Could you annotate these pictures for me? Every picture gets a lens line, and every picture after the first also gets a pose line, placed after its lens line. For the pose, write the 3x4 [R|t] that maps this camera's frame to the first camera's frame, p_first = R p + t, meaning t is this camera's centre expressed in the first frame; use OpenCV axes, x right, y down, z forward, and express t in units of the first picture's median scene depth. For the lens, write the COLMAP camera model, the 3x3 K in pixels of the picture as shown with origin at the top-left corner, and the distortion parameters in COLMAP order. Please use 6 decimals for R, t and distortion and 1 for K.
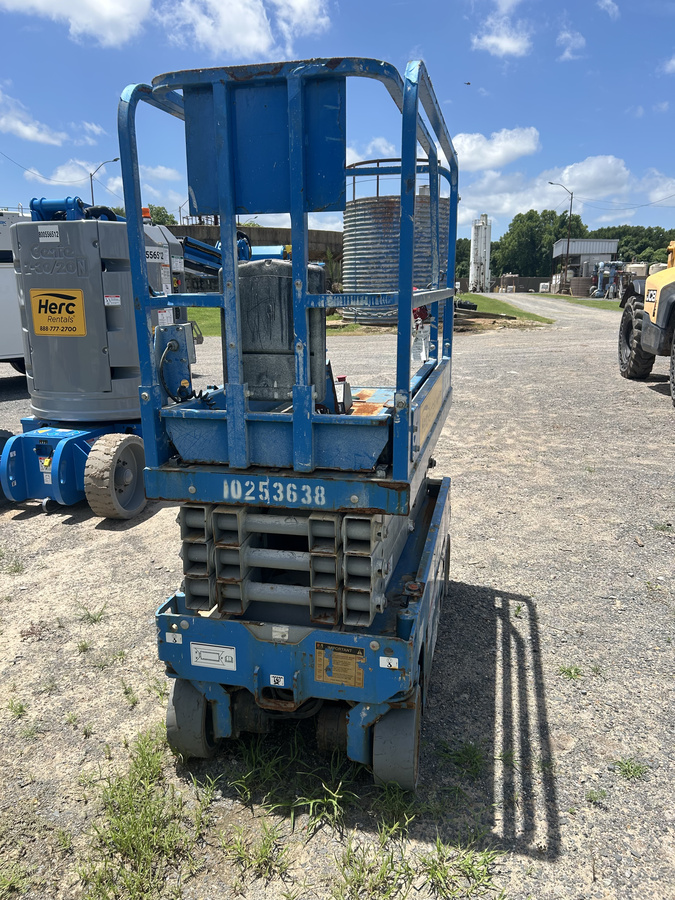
lens RADIAL K [[683.4, 0, 335.0], [0, 683.4, 449.9], [0, 0, 1]] dist [0.020850, -0.010315]
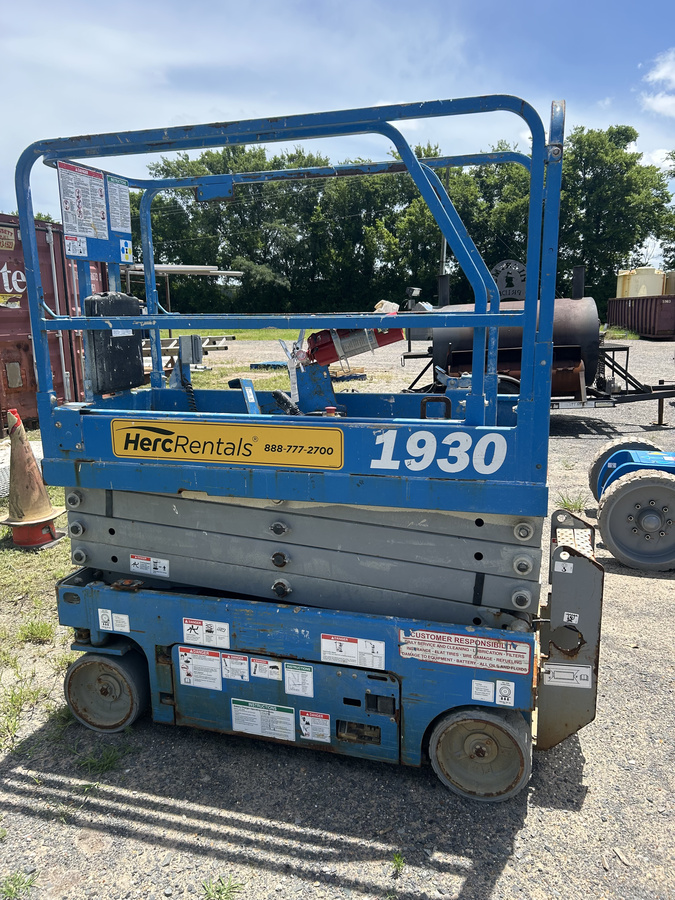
lens RADIAL K [[683.4, 0, 330.4], [0, 683.4, 445.2], [0, 0, 1]] dist [0.020850, -0.010315]
pose [[-0.063249, 0.208192, -0.976041, 0.968938], [-0.213791, 0.952469, 0.217018, -0.277194], [0.974830, 0.222395, -0.015733, 1.101315]]
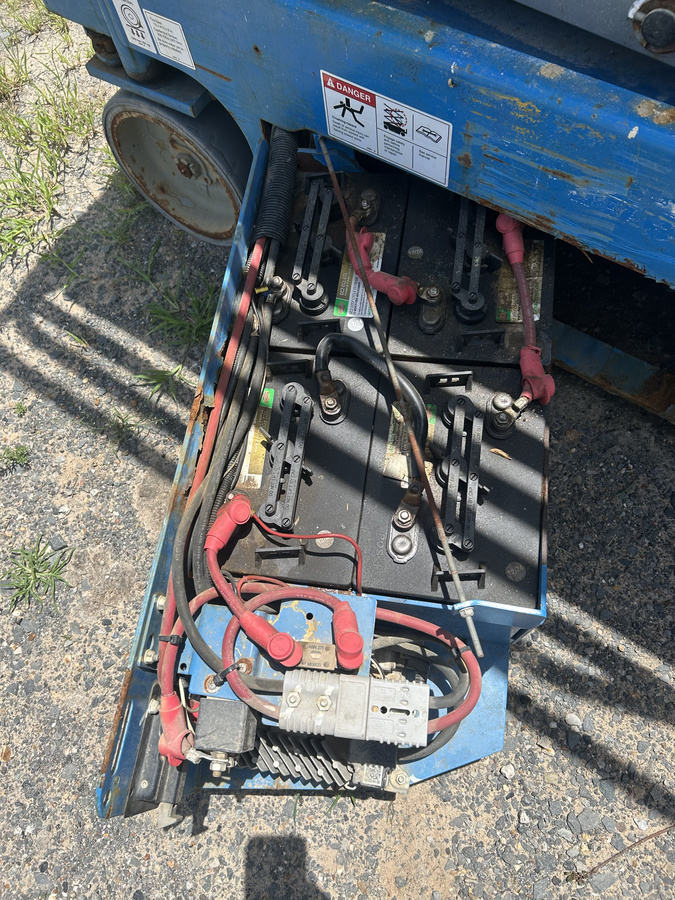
lens RADIAL K [[683.4, 0, 333.3], [0, 683.4, 449.9], [0, 0, 1]] dist [0.020850, -0.010315]
pose [[-0.362824, 0.879018, -0.309333, 0.369653], [-0.108558, 0.289822, 0.950904, -0.053855], [0.925513, 0.378592, -0.009730, 1.016849]]
